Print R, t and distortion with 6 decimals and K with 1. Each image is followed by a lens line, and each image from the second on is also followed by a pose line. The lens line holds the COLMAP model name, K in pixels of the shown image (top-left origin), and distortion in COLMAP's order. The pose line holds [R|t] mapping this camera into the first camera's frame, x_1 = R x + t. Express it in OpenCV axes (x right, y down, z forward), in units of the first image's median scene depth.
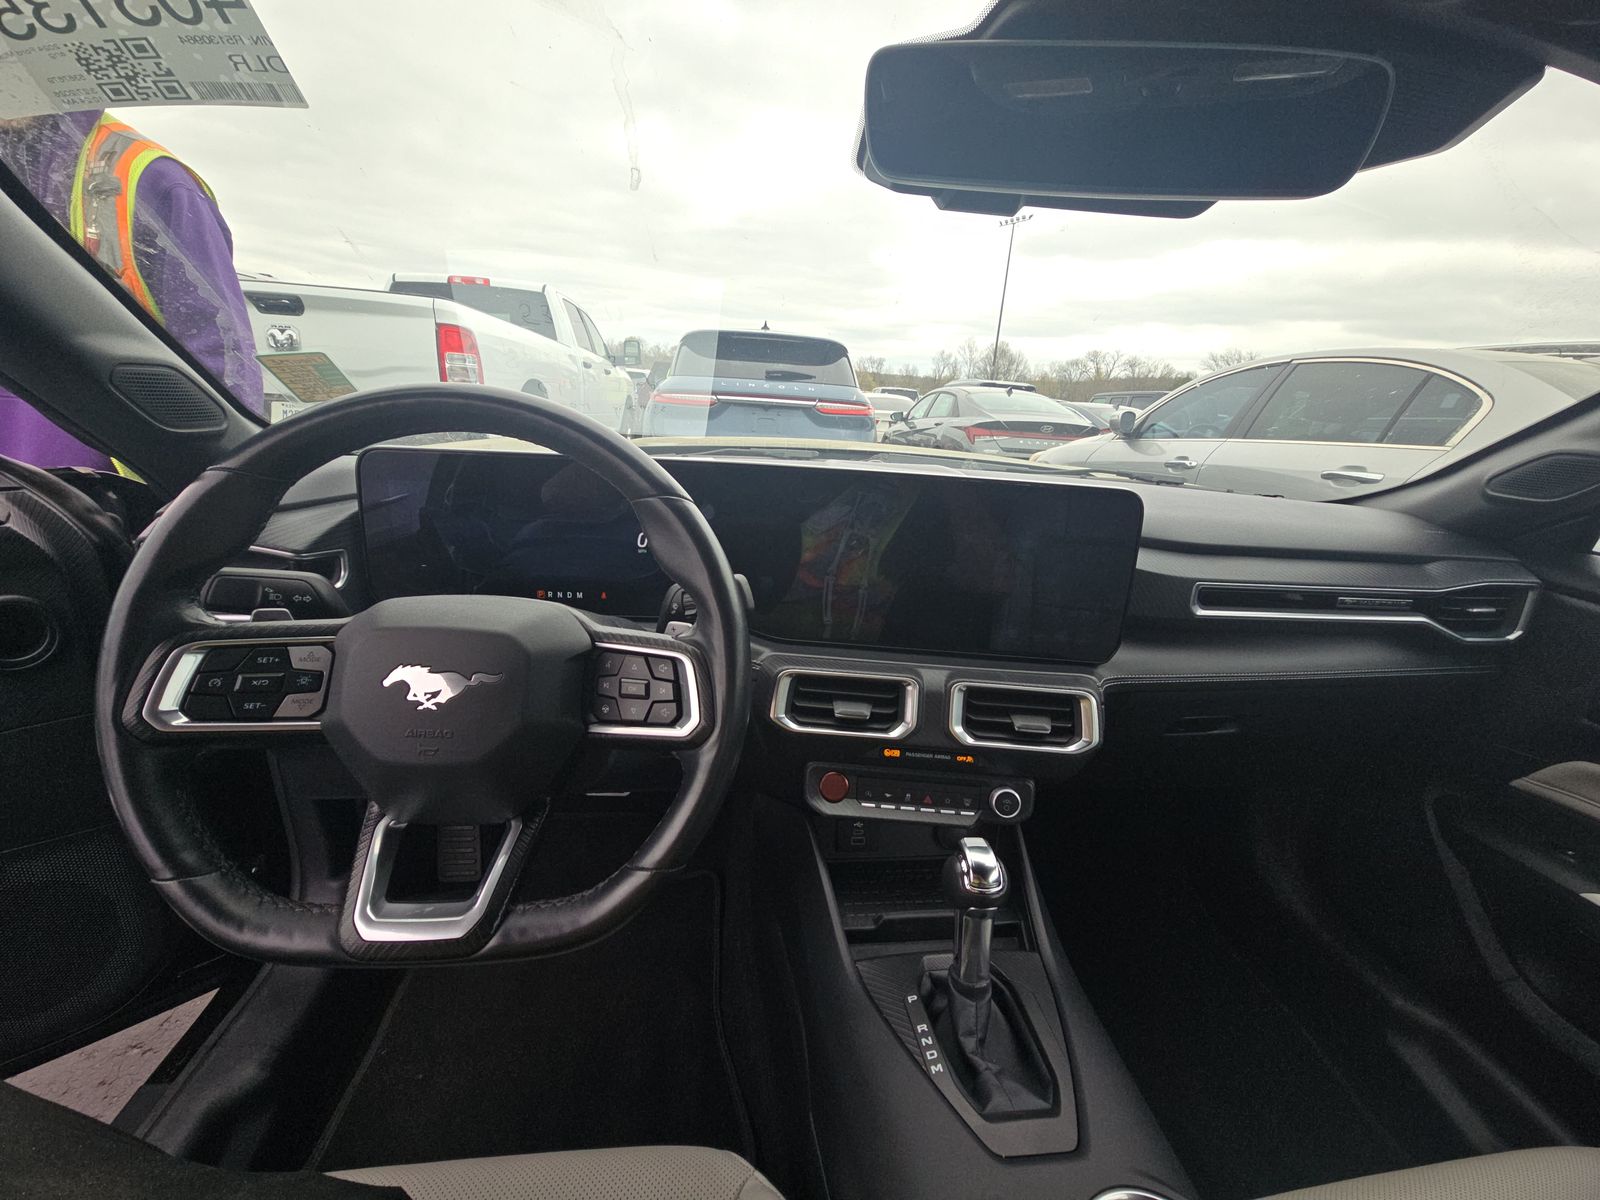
lens RADIAL K [[634.4, 0, 800.0], [0, 634.4, 600.0], [0, 0, 1]] dist [0.018512, -0.013083]
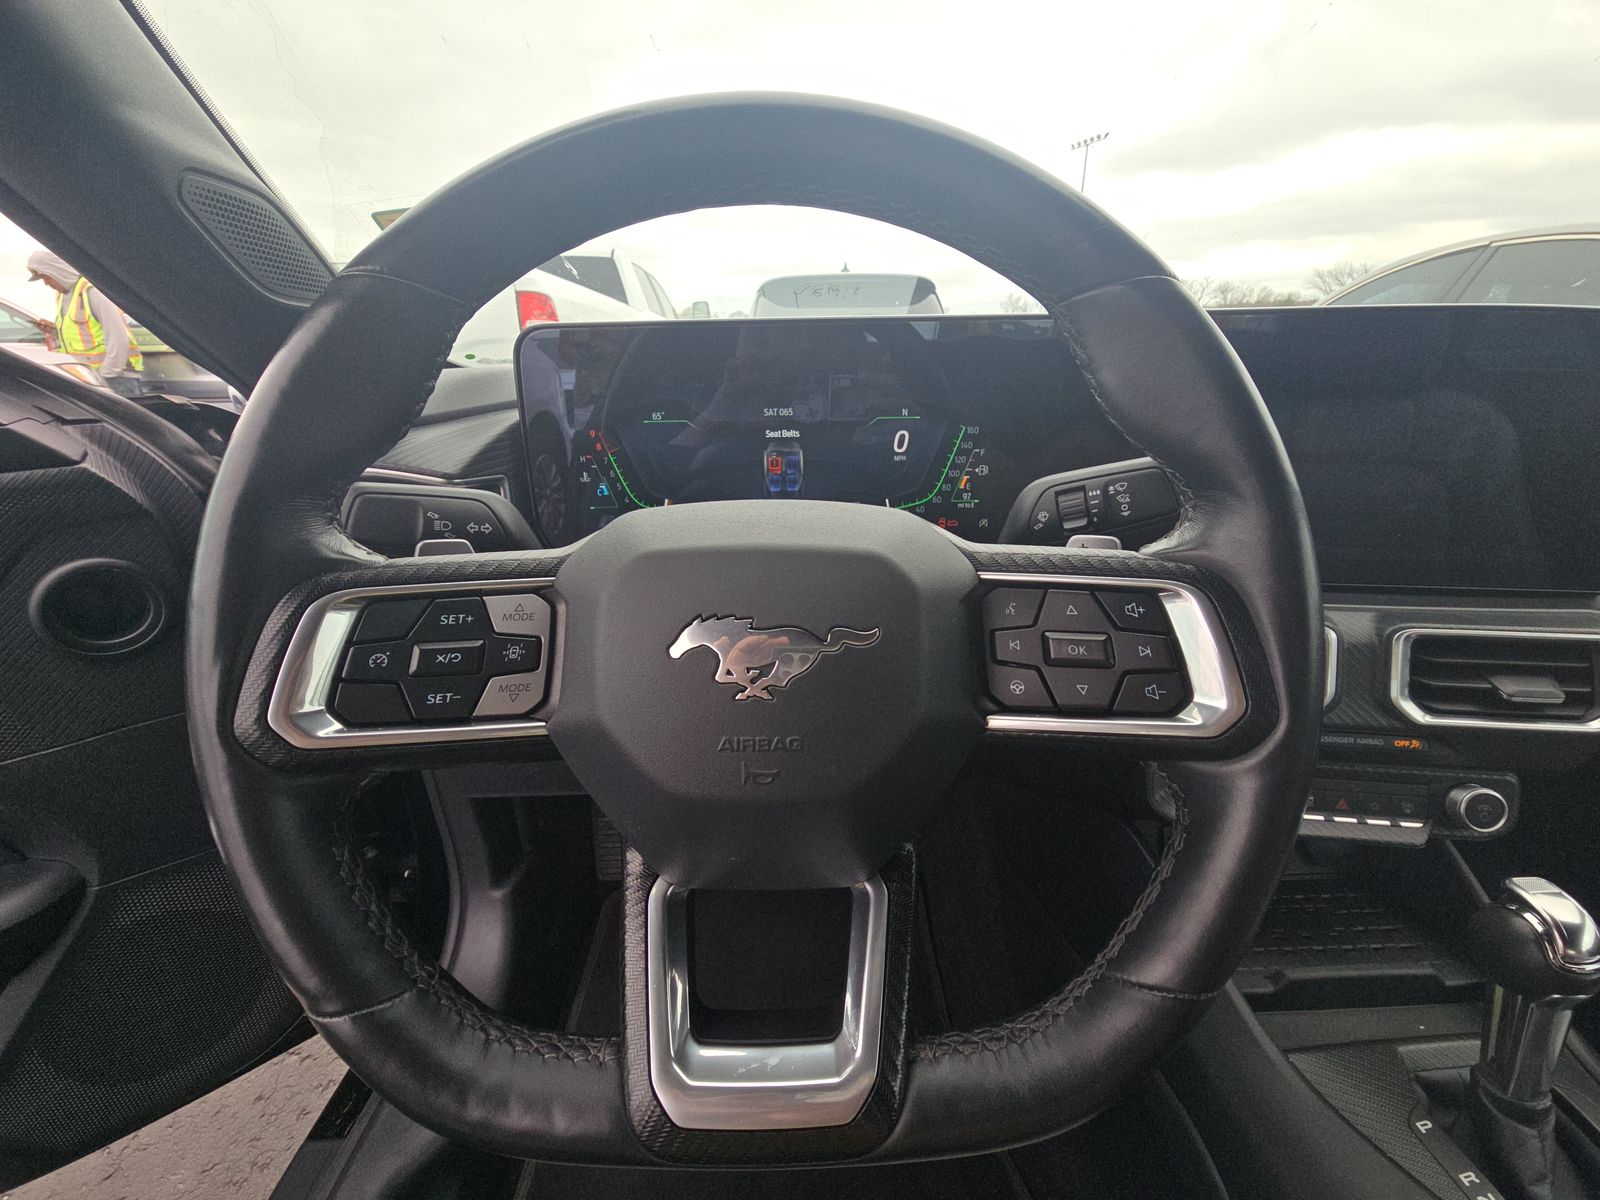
lens RADIAL K [[636.4, 0, 800.0], [0, 636.4, 600.0], [0, 0, 1]] dist [-0.002899, 0.000253]
pose [[0.993566, -0.040324, -0.105829, -0.439429], [0.045849, 0.997681, 0.050297, 0.058751], [0.103555, -0.054825, 0.993112, 0.437043]]
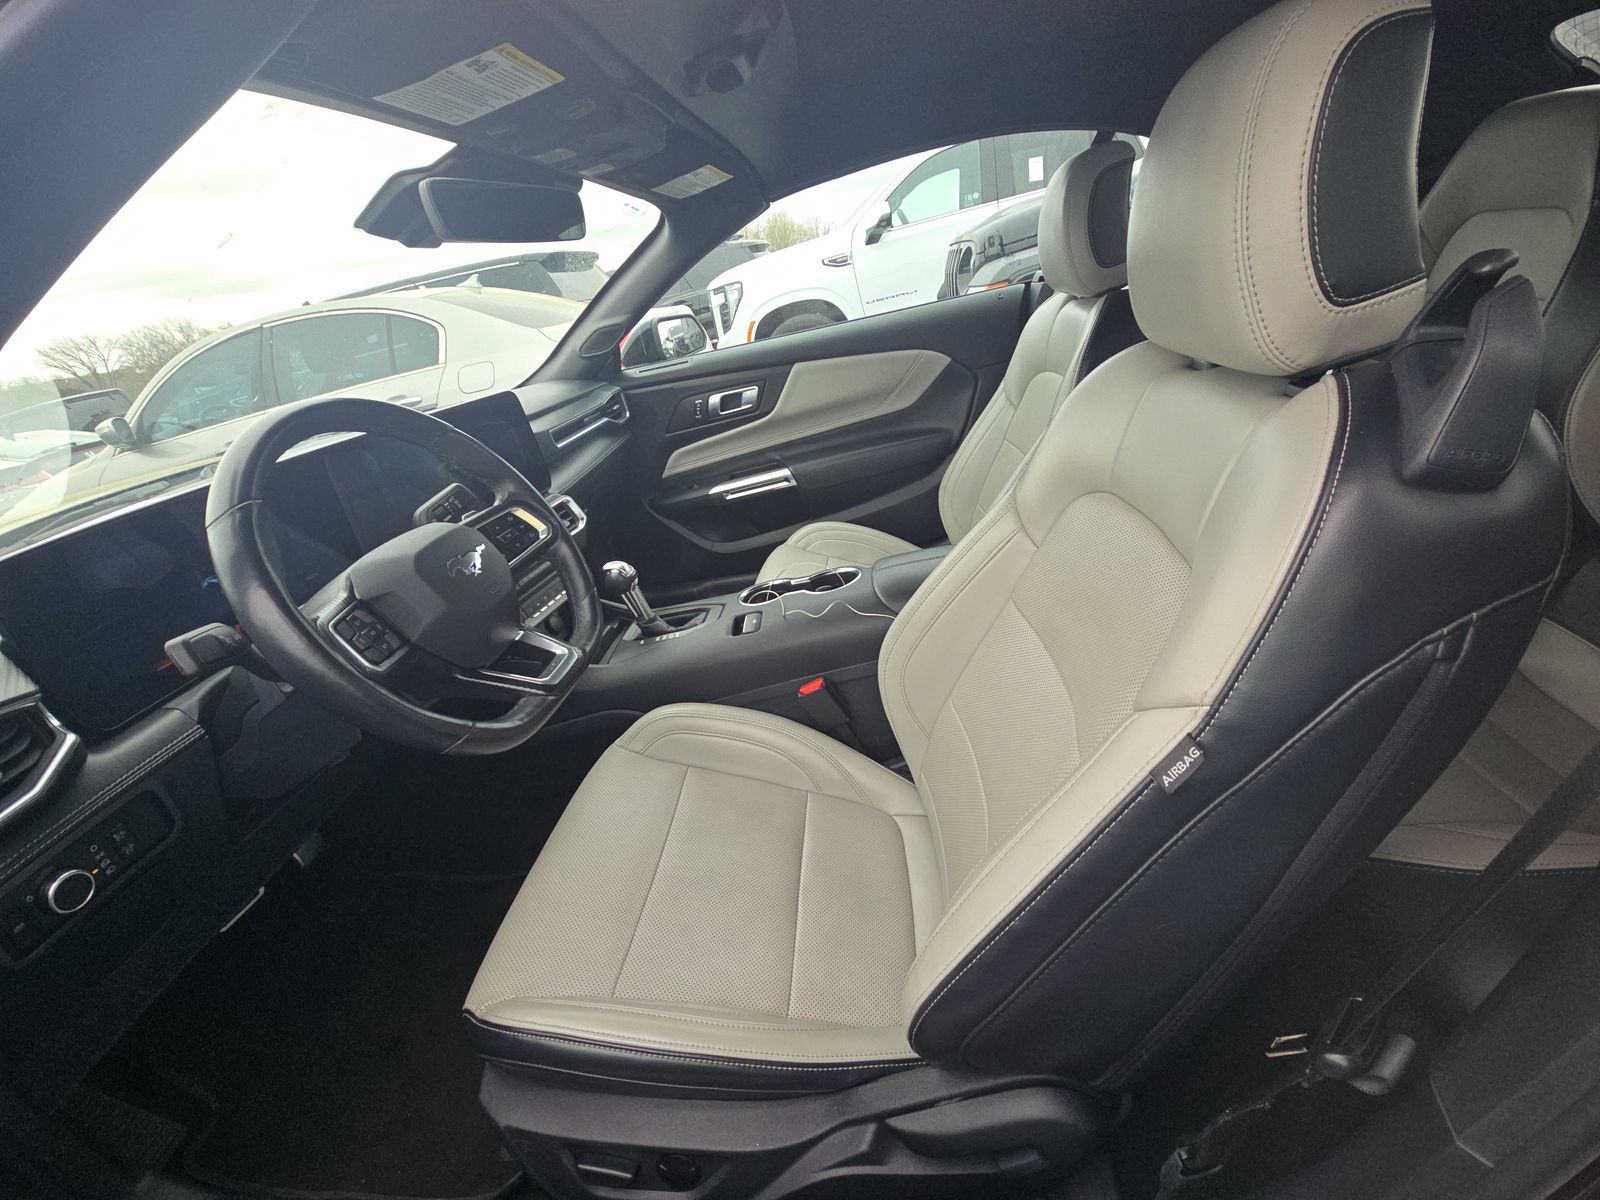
lens RADIAL K [[636.4, 0, 800.0], [0, 636.4, 600.0], [0, 0, 1]] dist [-0.002899, 0.000253]
pose [[0.194217, -0.527822, 0.826852, -1.659661], [0.480062, 0.786211, 0.389118, -0.017911], [-0.855465, 0.321367, 0.406082, -0.347567]]
